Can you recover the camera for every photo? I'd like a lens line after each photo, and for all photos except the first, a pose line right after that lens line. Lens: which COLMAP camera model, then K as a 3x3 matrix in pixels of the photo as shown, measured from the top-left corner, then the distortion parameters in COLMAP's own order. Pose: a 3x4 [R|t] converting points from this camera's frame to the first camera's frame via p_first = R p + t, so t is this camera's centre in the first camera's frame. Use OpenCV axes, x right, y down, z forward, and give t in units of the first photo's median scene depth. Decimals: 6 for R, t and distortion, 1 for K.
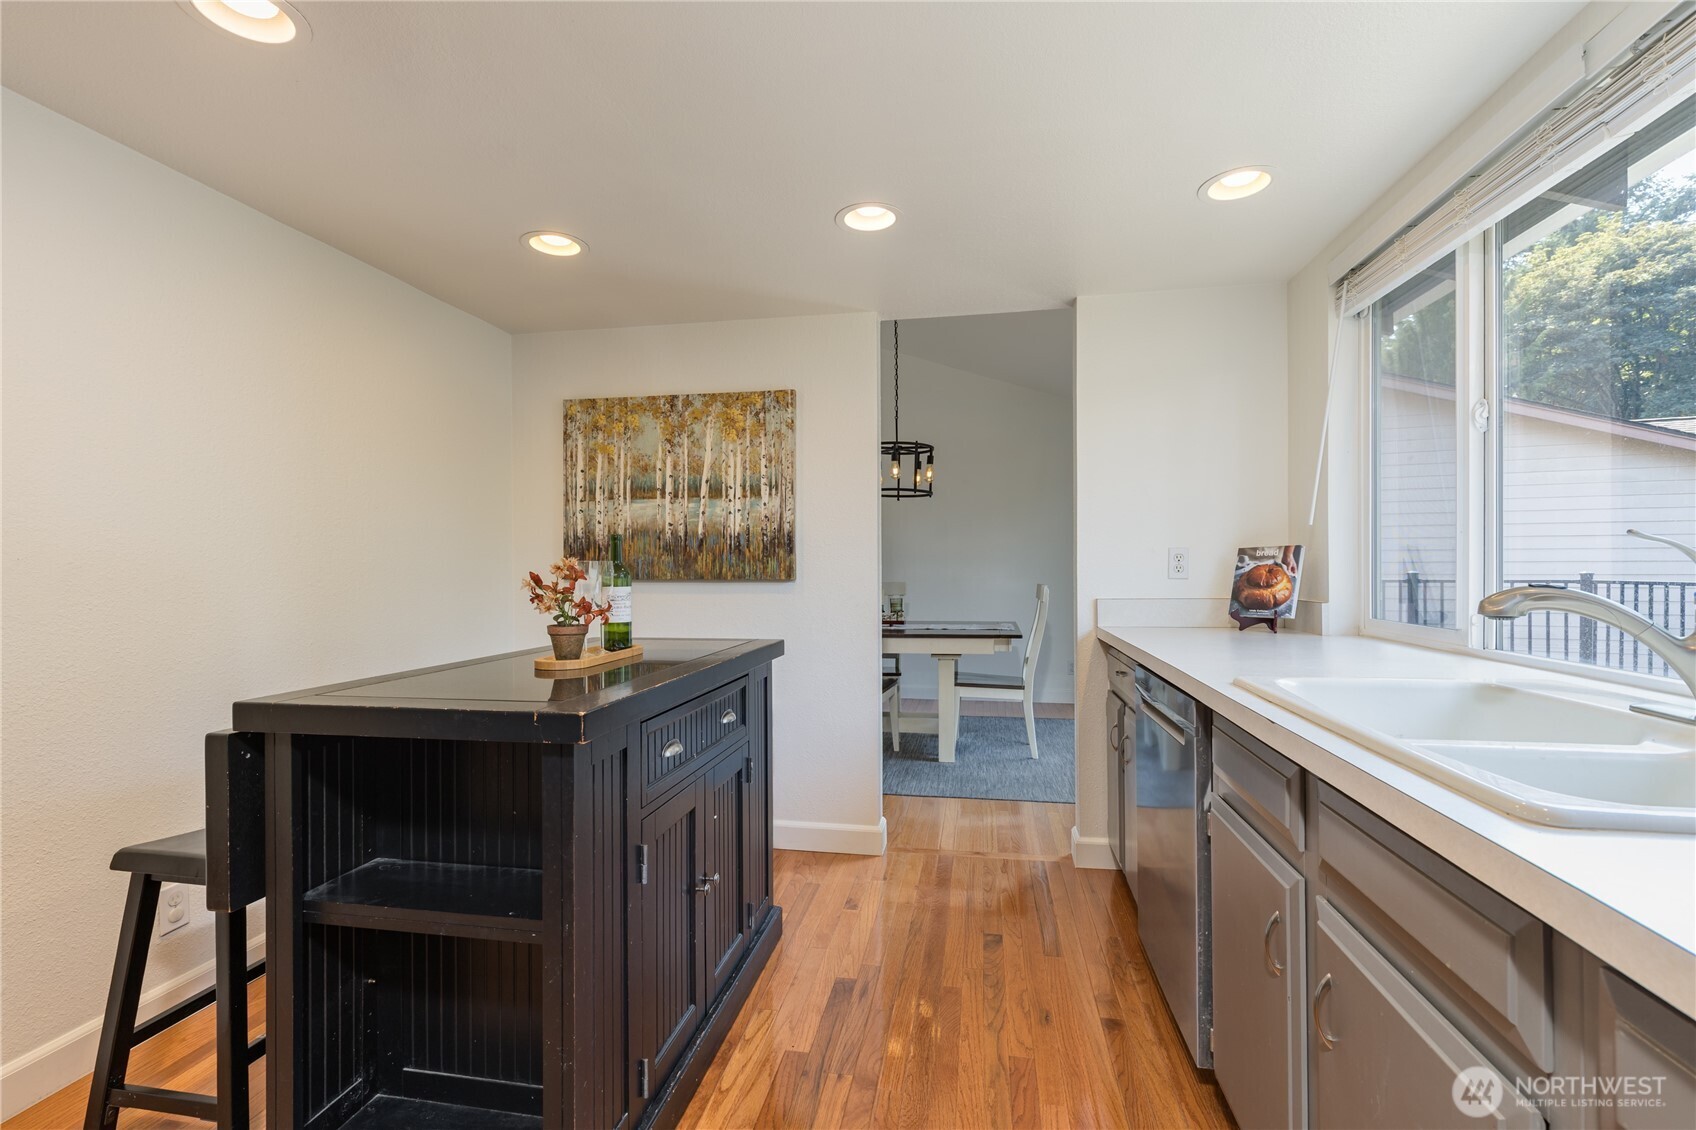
lens RADIAL K [[773.0, 0, 841.5], [0, 773.0, 565.0], [0, 0, 1]] dist [0.001118, -0.000451]
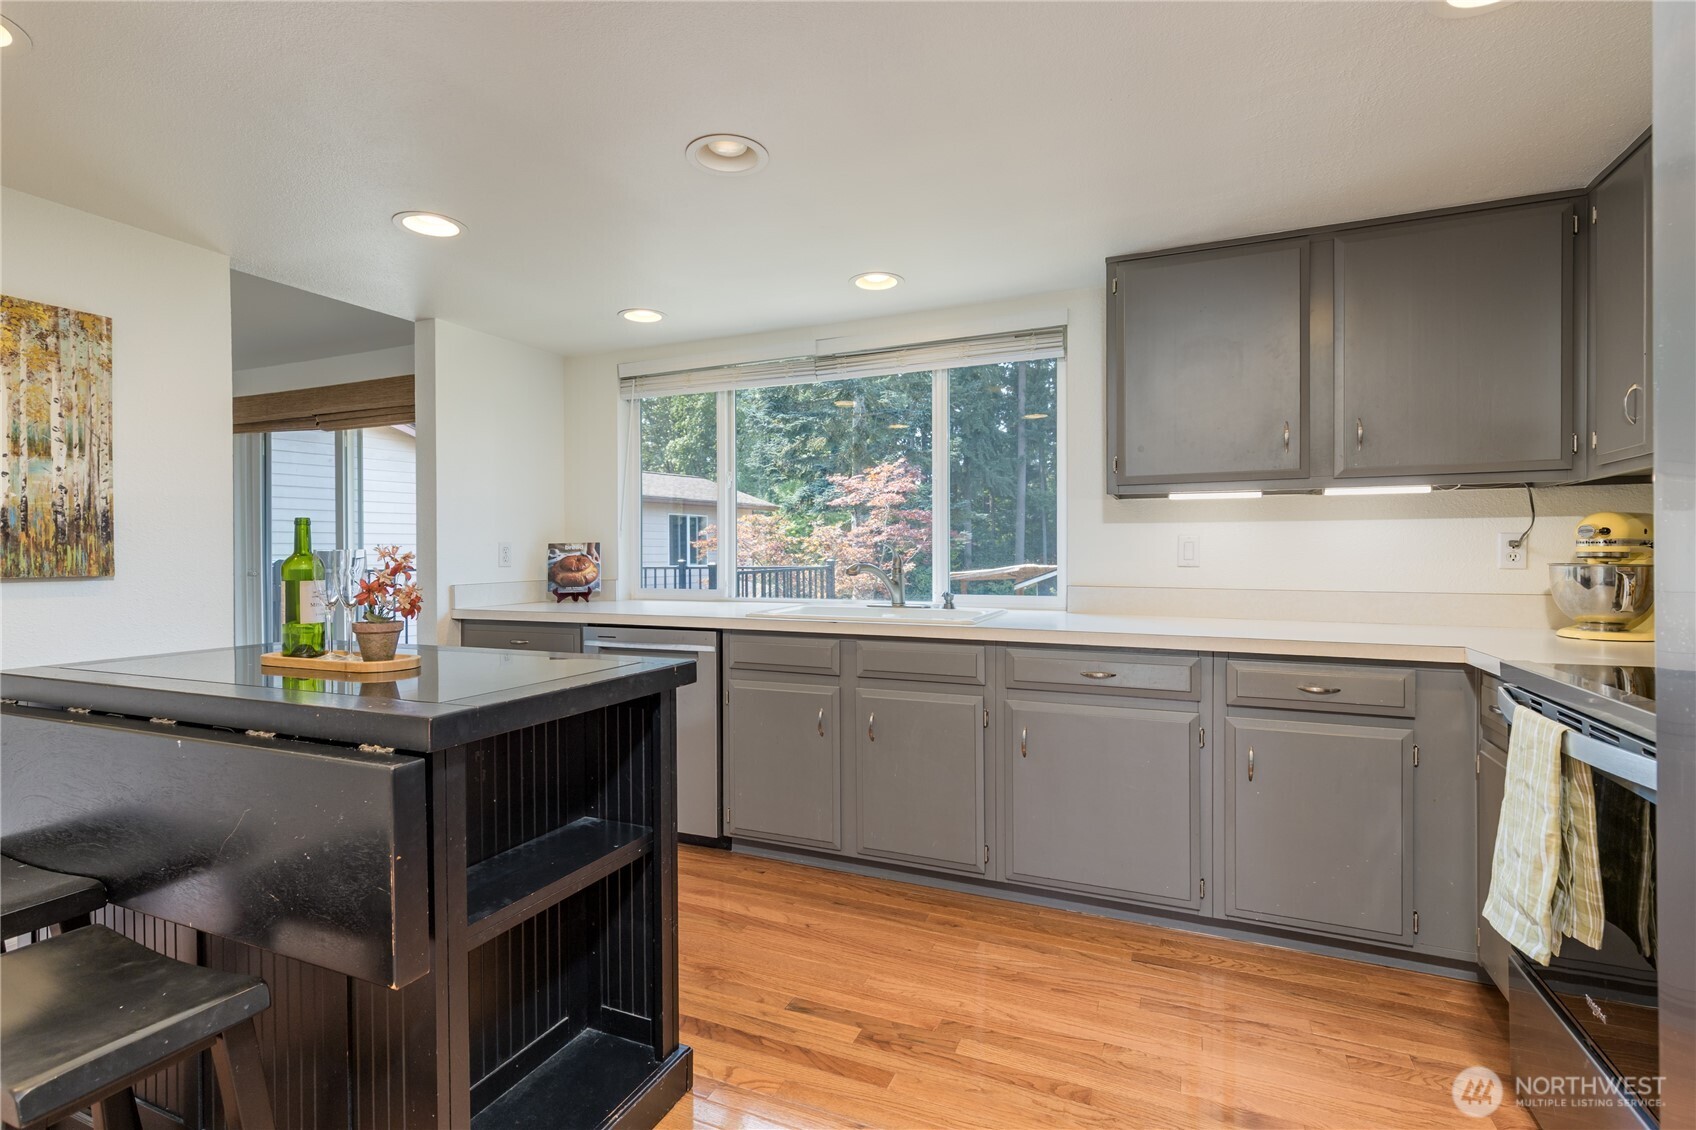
lens RADIAL K [[773.0, 0, 841.5], [0, 773.0, 565.0], [0, 0, 1]] dist [0.001118, -0.000451]
pose [[0.235834, -0.011500, 0.971725, -0.616228], [0.002317, 0.999934, 0.011272, 0.001795], [-0.971791, -0.000407, 0.235845, 0.148641]]
